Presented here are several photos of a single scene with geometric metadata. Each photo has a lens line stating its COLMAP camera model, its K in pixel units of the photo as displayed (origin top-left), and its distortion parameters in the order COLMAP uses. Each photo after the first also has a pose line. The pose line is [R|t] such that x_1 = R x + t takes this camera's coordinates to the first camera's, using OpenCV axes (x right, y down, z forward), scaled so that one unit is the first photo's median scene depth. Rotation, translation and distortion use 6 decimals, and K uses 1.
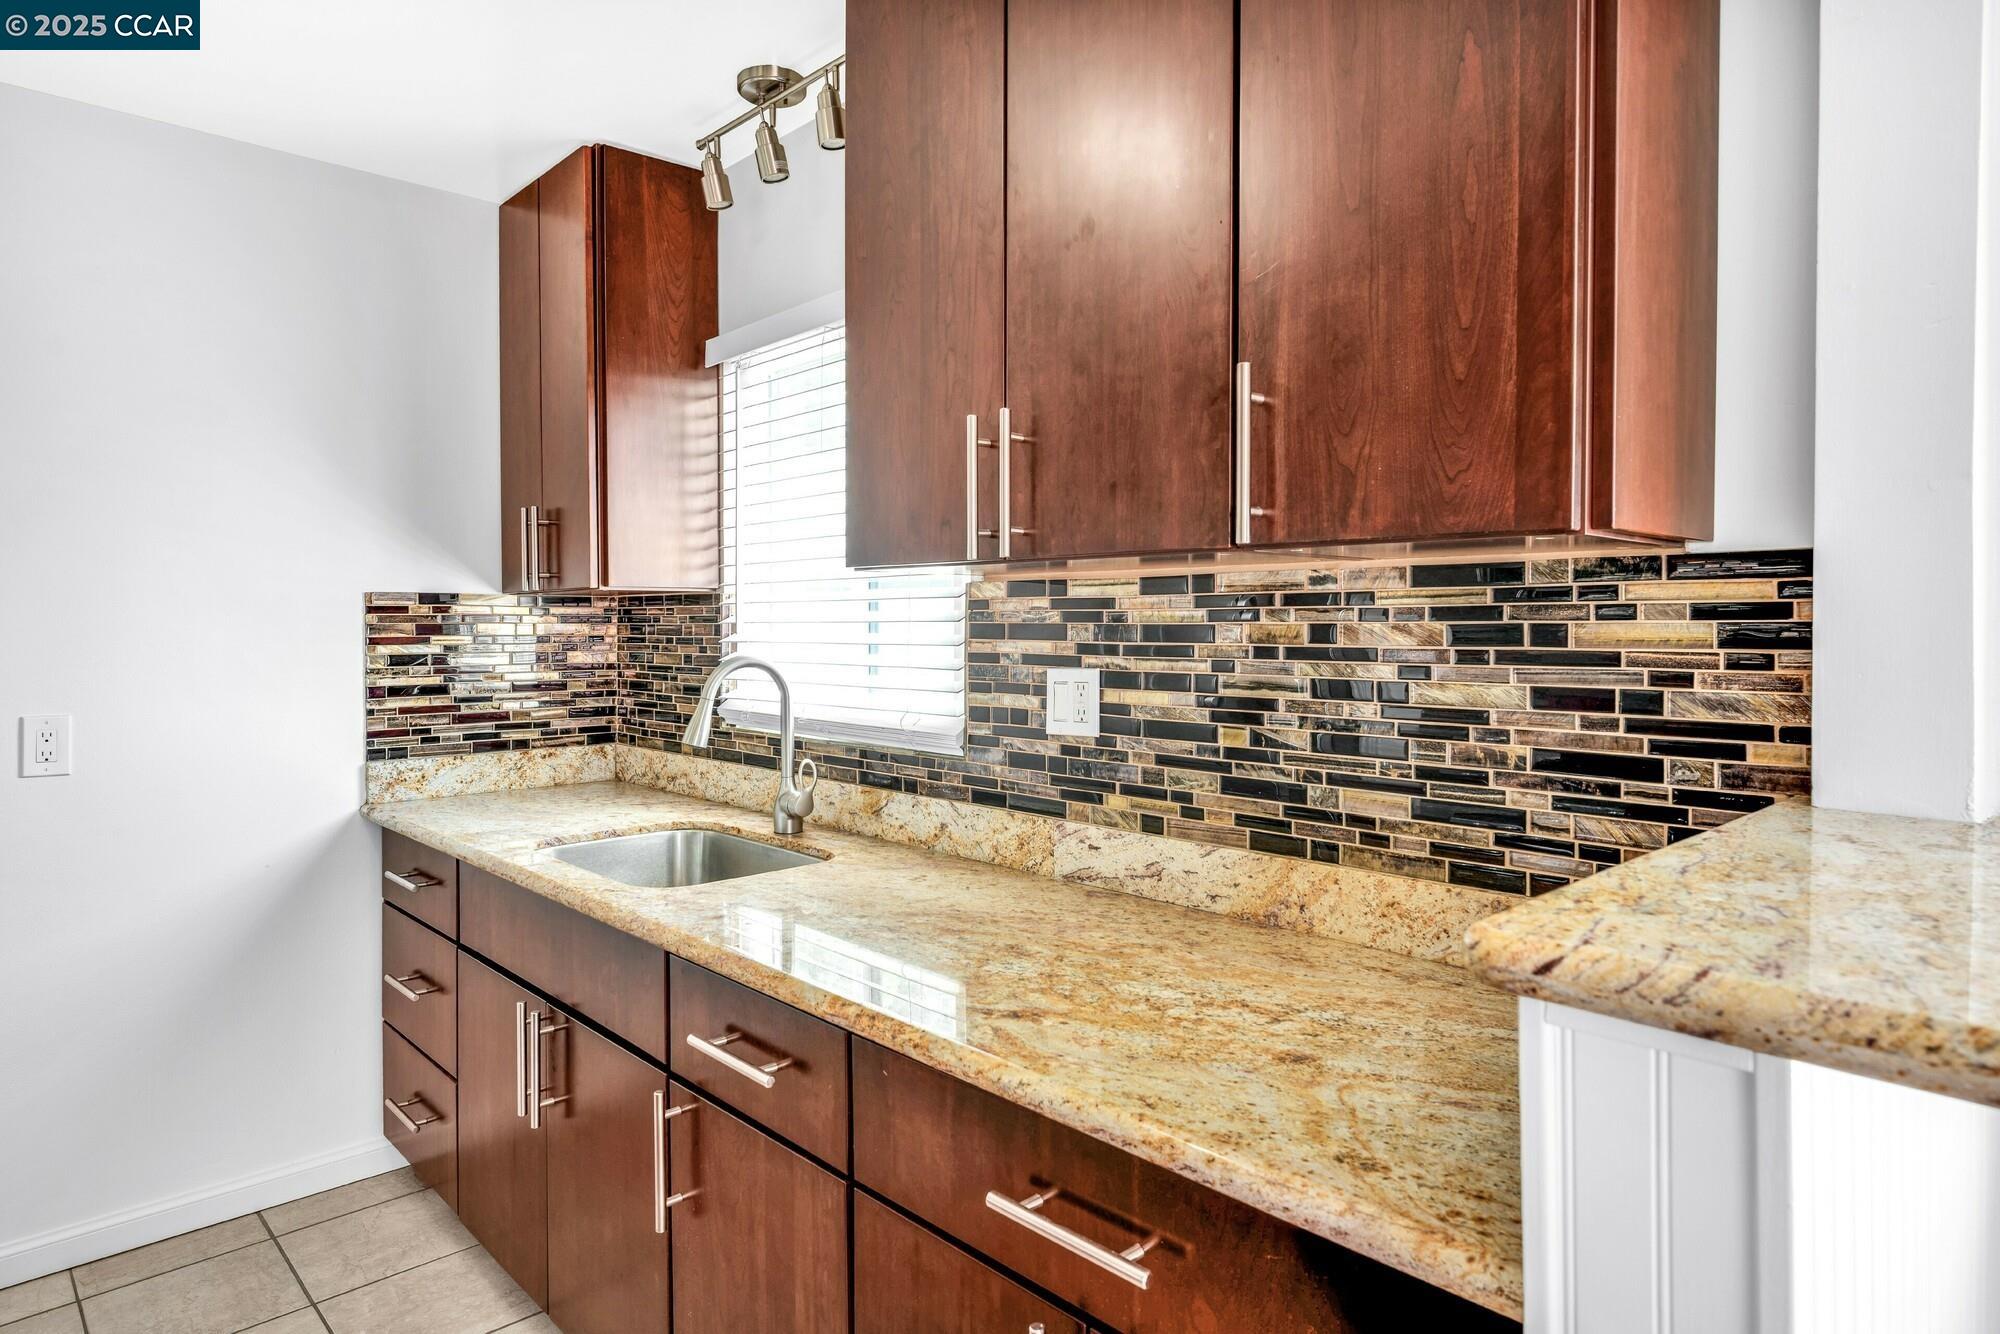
lens RADIAL K [[1153.9, 0, 1005.6], [0, 1153.9, 648.0], [0, 0, 1]] dist [-0.001761, -0.000348]
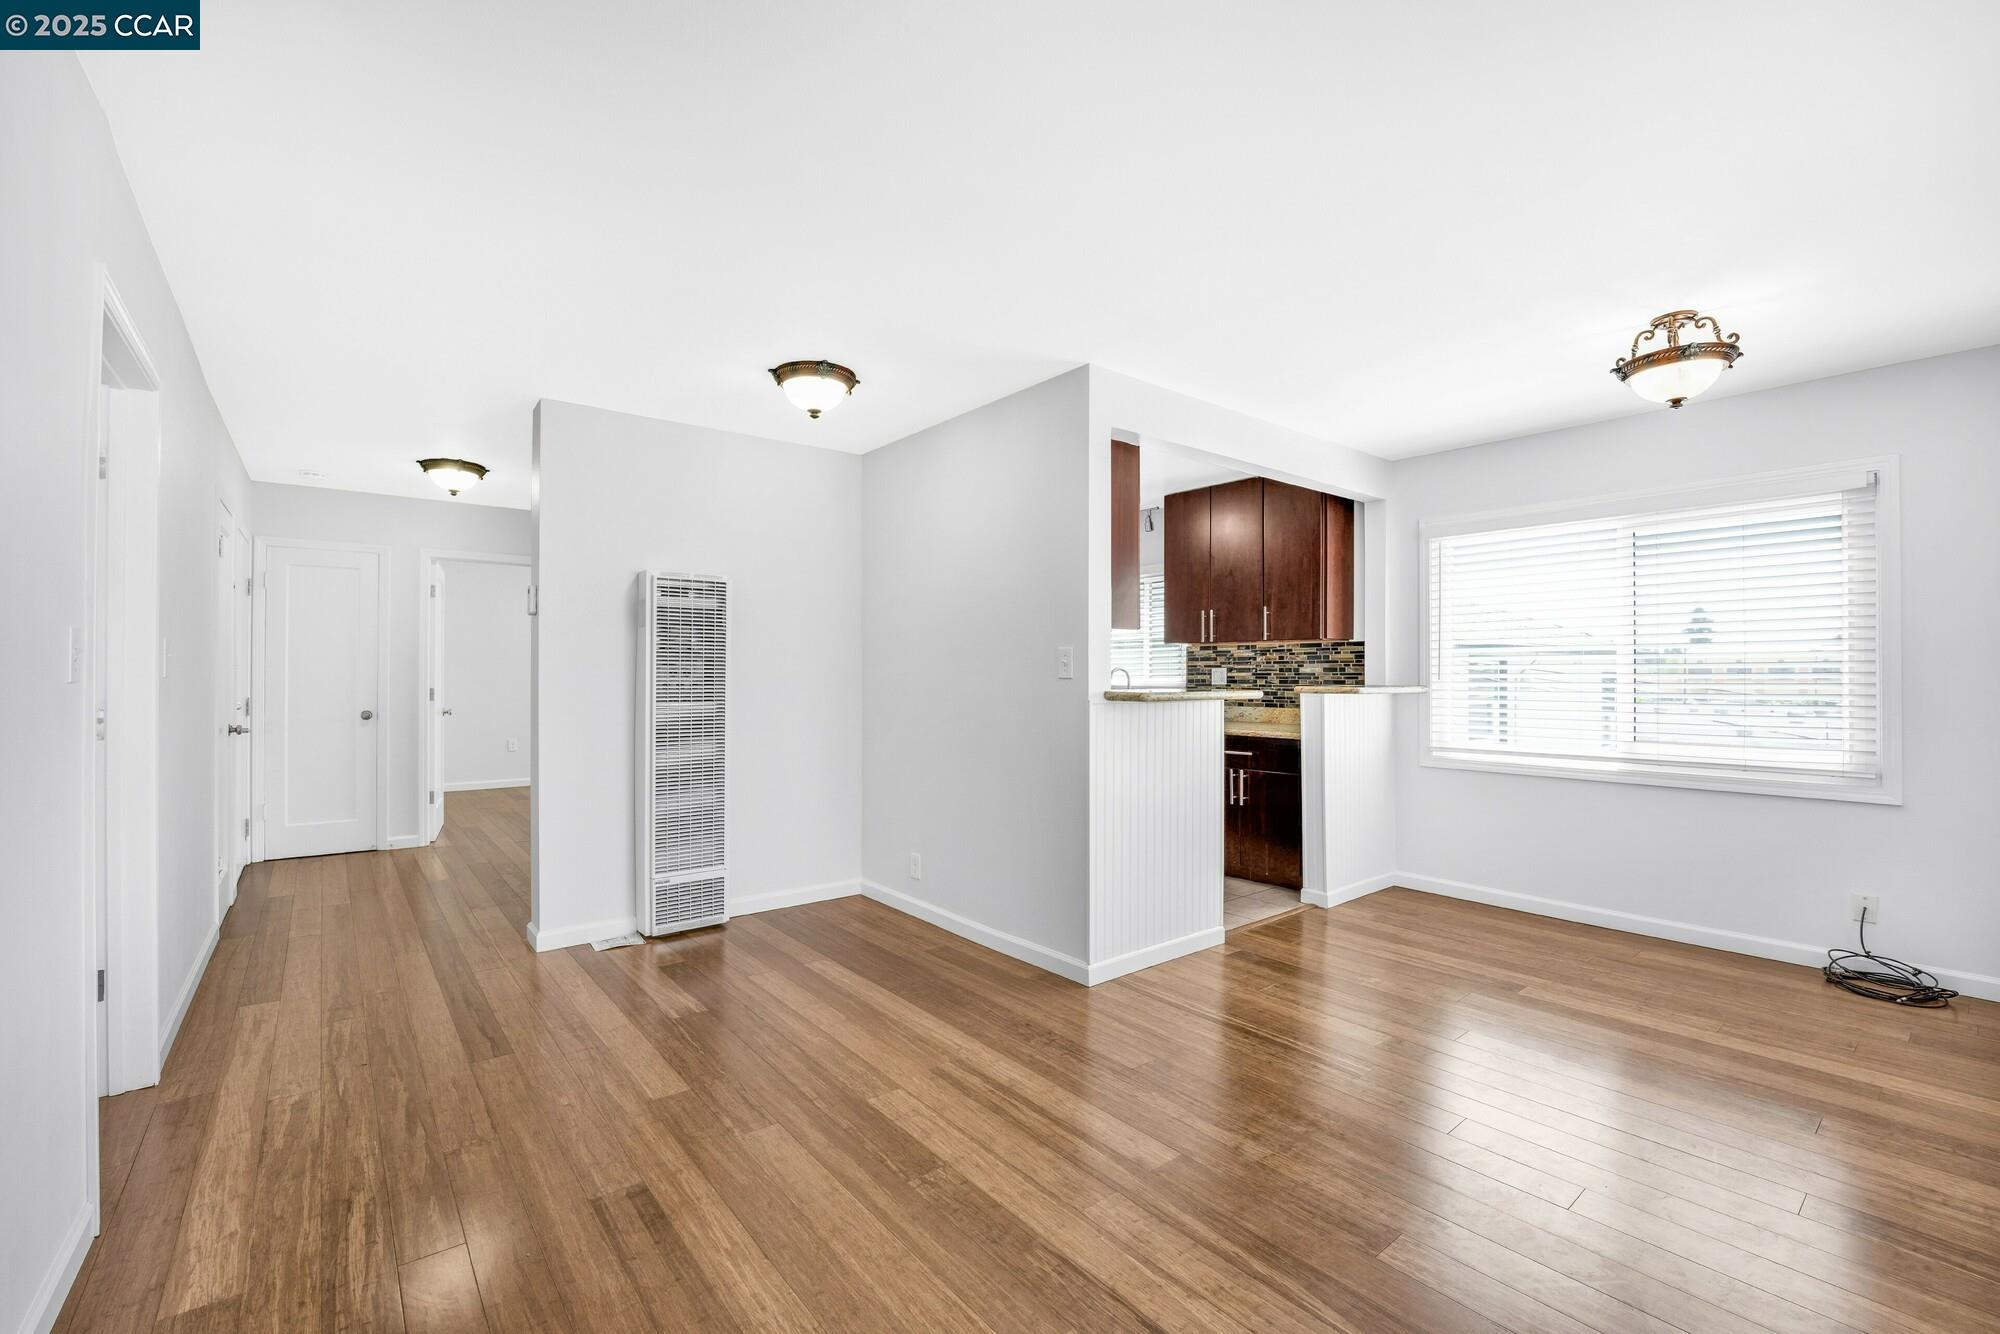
lens RADIAL K [[825.4, 0, 993.7], [0, 825.4, 676.7], [0, 0, 1]] dist [0.000219, 0.000001]
pose [[0.997206, 0.002724, -0.074645, -0.610573], [-0.004245, 0.999787, -0.020216, 0.130842], [0.074574, 0.020477, 0.997005, -2.322291]]
